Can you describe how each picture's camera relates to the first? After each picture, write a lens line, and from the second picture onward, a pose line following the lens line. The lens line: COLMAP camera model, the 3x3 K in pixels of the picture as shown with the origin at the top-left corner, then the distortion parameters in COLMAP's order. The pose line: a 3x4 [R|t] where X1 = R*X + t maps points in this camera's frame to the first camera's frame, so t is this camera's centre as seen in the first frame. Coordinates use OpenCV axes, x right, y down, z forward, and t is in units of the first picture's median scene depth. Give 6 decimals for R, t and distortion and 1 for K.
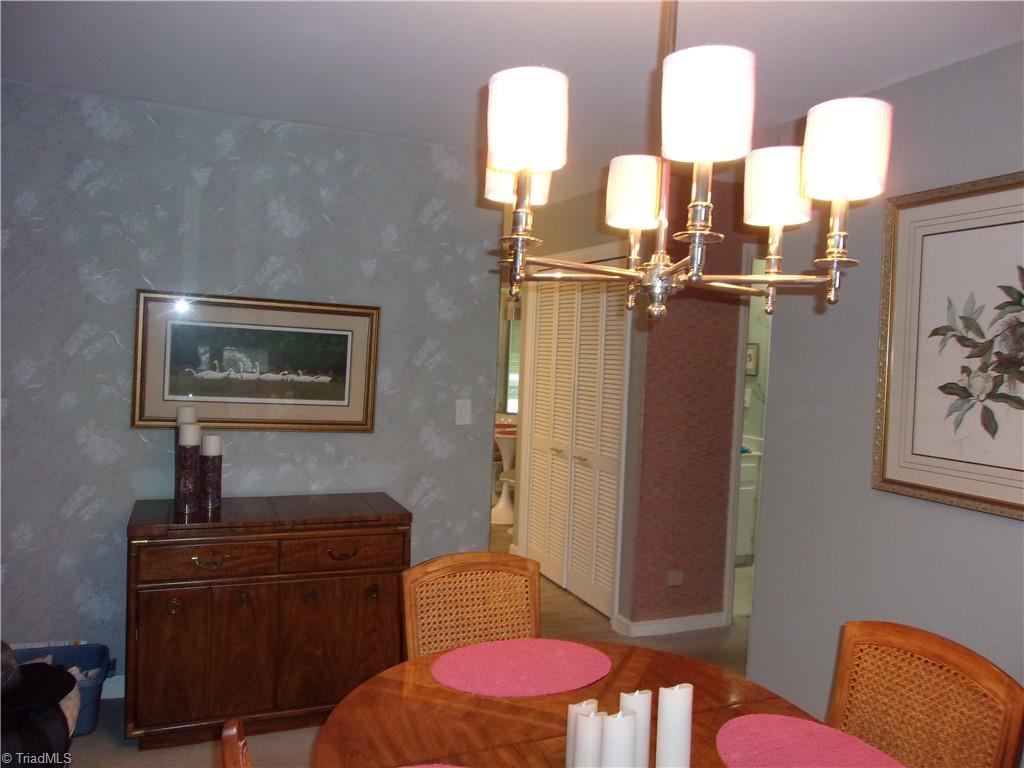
lens RADIAL K [[797.9, 0, 513.9], [0, 797.9, 384.6], [0, 0, 1]] dist [-0.044276, 0.077251]
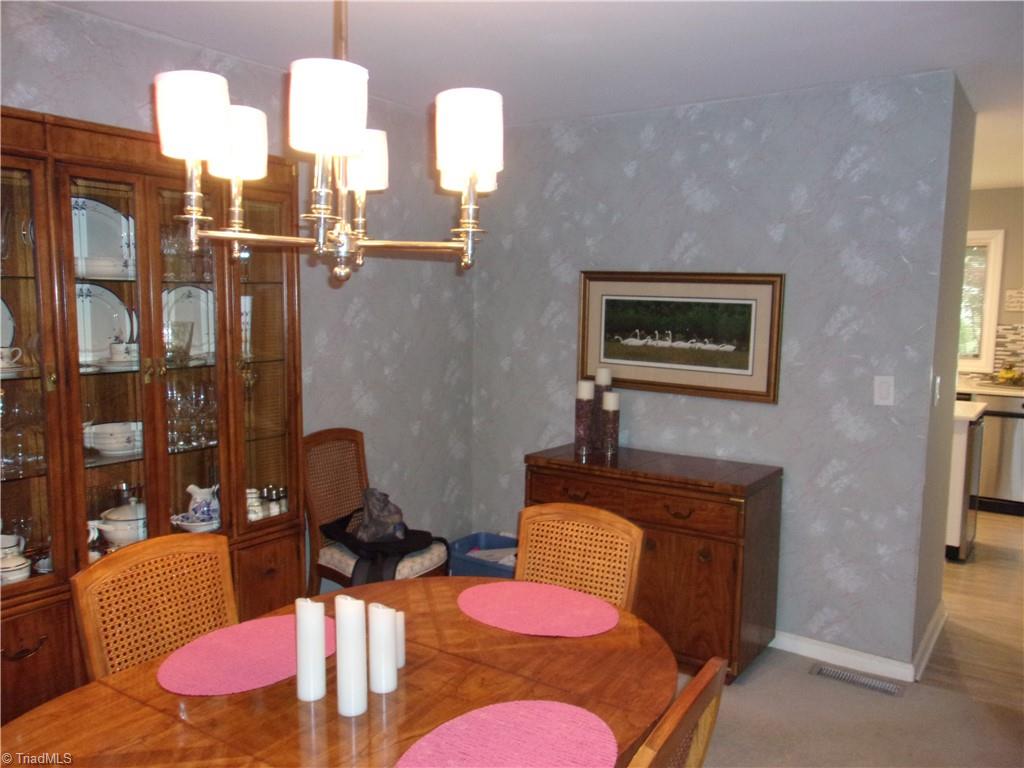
lens RADIAL K [[797.9, 0, 513.9], [0, 797.9, 384.6], [0, 0, 1]] dist [-0.044276, 0.077251]
pose [[0.533579, 0.055596, -0.843921, 0.560383], [-0.033310, 0.998444, 0.044715, 0.004197], [0.845094, 0.004252, 0.534601, 0.258253]]
